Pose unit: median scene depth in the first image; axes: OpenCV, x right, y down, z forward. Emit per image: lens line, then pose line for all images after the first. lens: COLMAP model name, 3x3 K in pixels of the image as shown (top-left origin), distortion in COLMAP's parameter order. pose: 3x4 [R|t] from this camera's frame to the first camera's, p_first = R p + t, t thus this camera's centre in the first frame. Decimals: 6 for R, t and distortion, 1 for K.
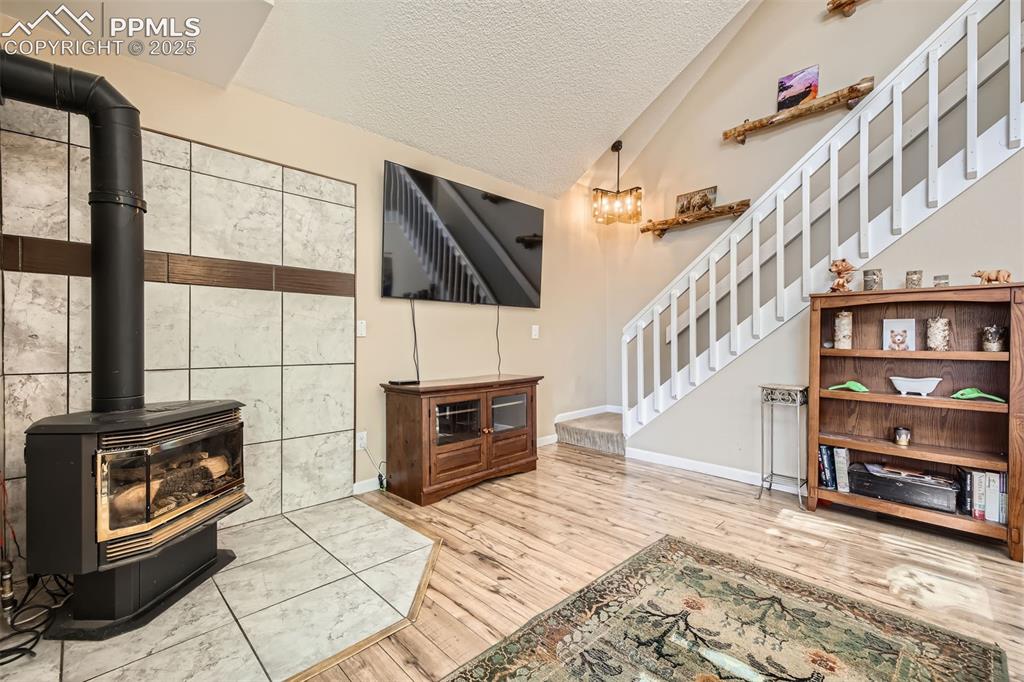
lens RADIAL K [[434.1, 0, 508.9], [0, 434.1, 339.2], [0, 0, 1]] dist [0.007030, -0.000220]
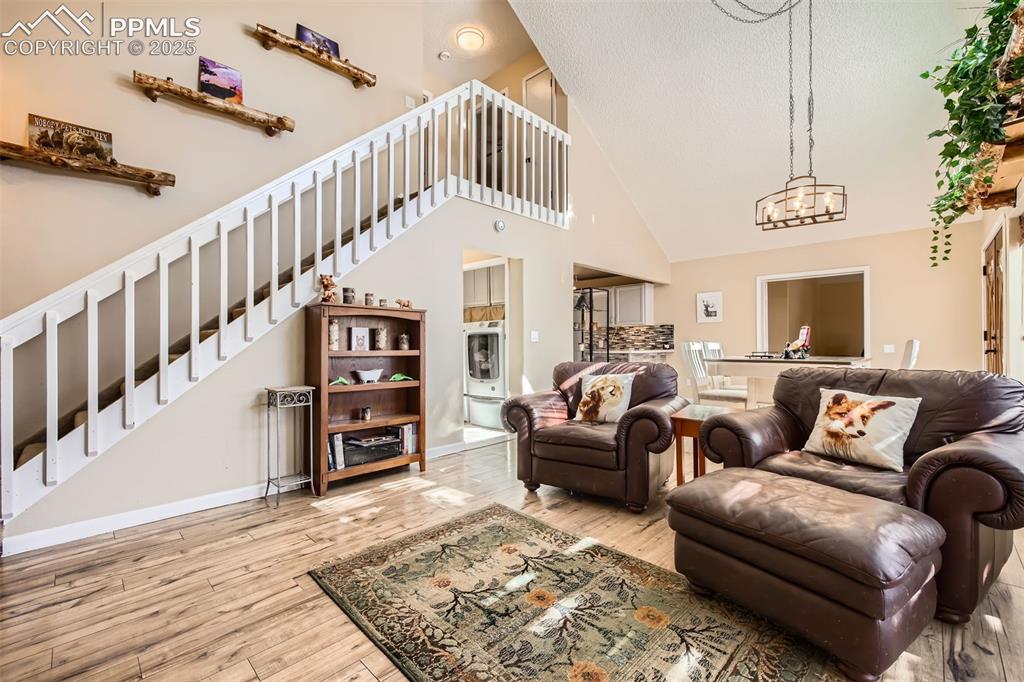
lens RADIAL K [[434.1, 0, 508.9], [0, 434.1, 339.2], [0, 0, 1]] dist [0.007030, -0.000220]
pose [[-0.024598, 0.006939, 0.999673, -0.496612], [-0.001329, 0.999975, -0.006973, -0.001261], [-0.999697, -0.001500, -0.024588, 0.622178]]
